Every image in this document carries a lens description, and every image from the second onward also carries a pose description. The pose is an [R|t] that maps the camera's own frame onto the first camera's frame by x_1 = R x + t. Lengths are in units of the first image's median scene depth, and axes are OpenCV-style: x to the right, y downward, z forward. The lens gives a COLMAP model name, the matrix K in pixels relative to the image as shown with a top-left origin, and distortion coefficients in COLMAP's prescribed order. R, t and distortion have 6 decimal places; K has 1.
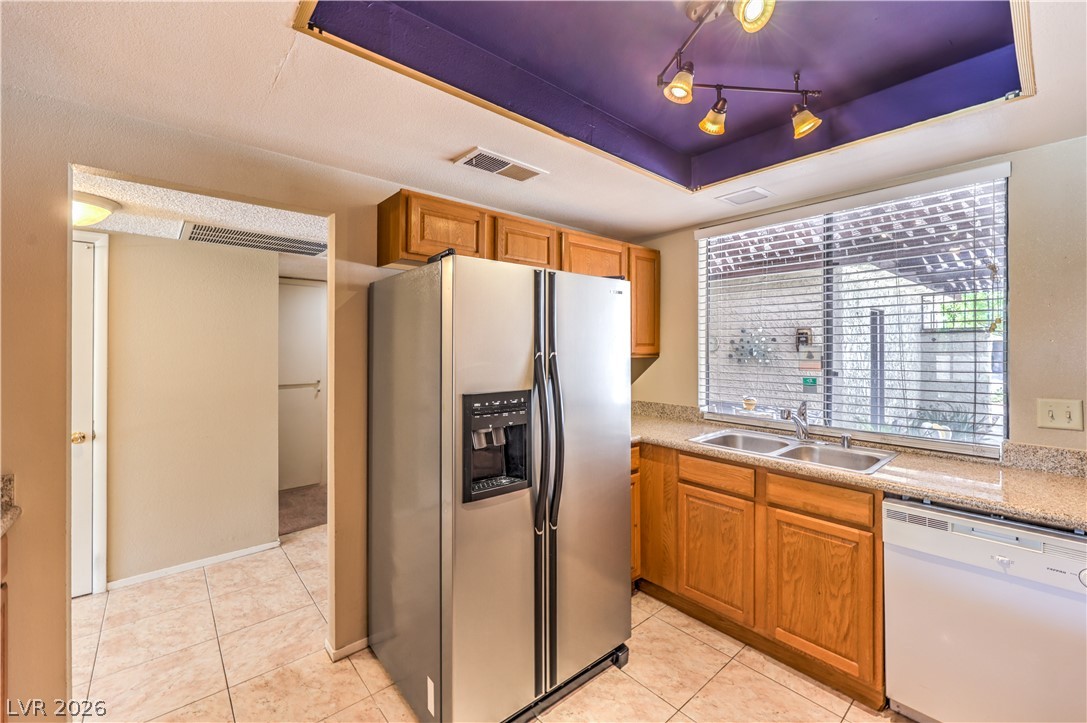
lens RADIAL K [[444.3, 0, 548.0], [0, 444.3, 348.3], [0, 0, 1]] dist [0.001300, -0.000508]
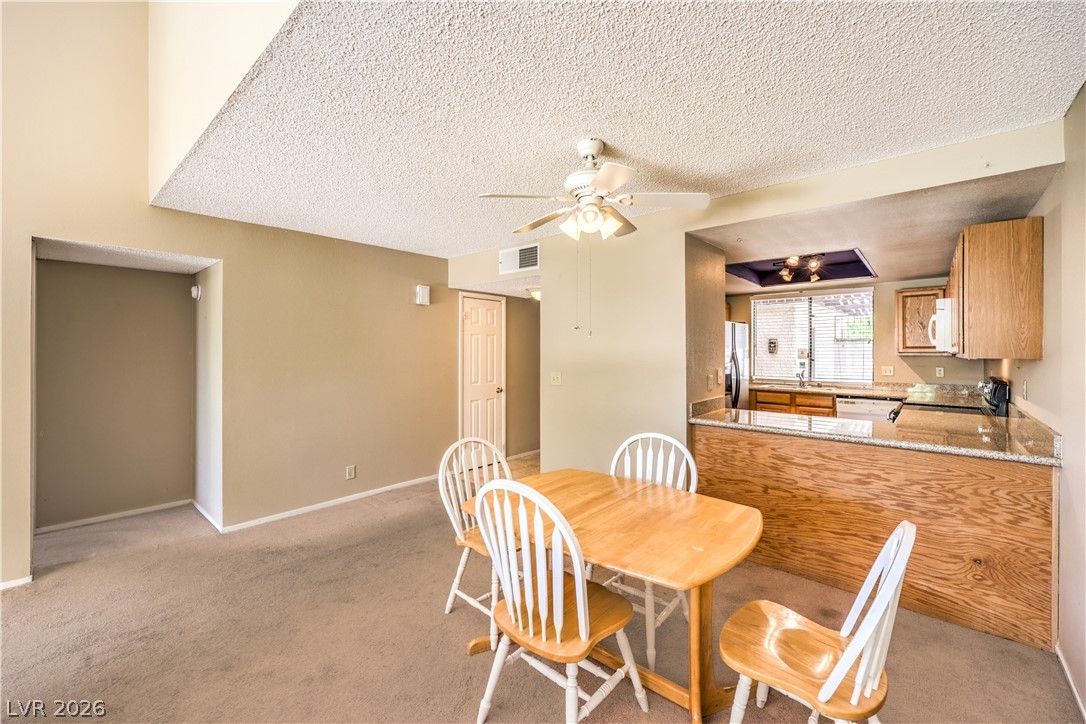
lens RADIAL K [[443.9, 0, 540.7], [0, 443.9, 351.1], [0, 0, 1]] dist [0.001300, -0.000508]
pose [[0.991361, 0.001014, 0.131159, -1.465568], [-0.001549, 0.999991, 0.003977, -0.000037], [-0.131154, -0.004146, 0.991353, -1.555756]]
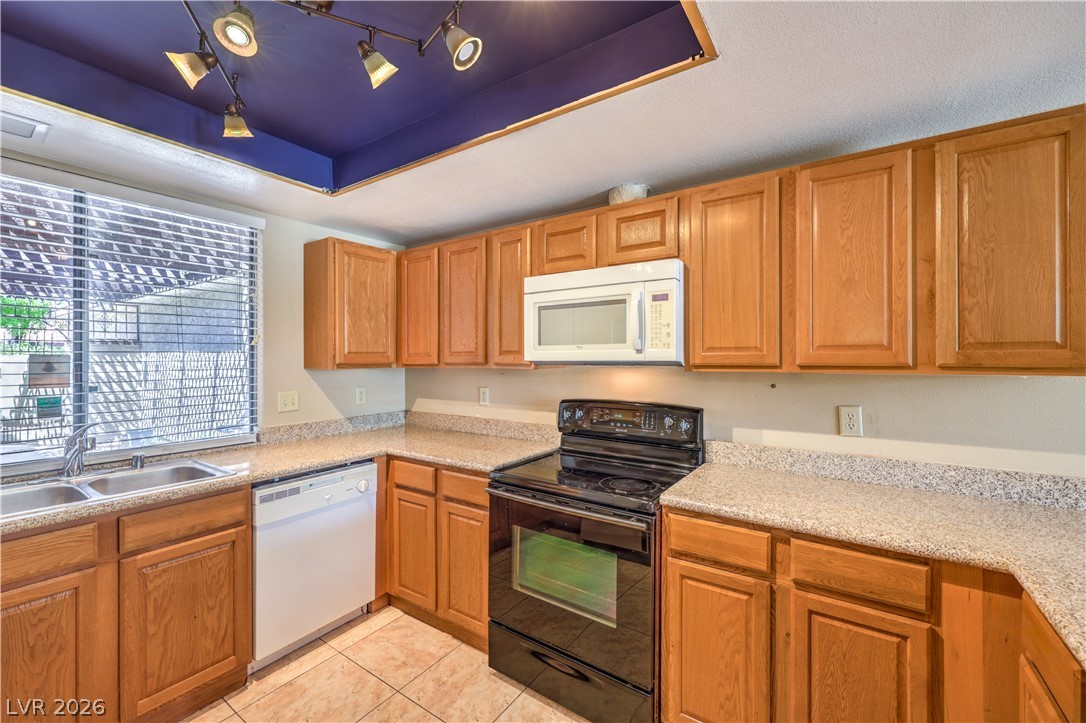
lens RADIAL K [[443.9, 0, 548.9], [0, 443.9, 357.9], [0, 0, 1]] dist [0.001300, -0.000508]
pose [[-0.260473, 0.003084, 0.965476, -0.452568], [0.003625, 0.999991, -0.002216, 0.006158], [-0.965474, 0.002922, -0.260482, 0.477603]]
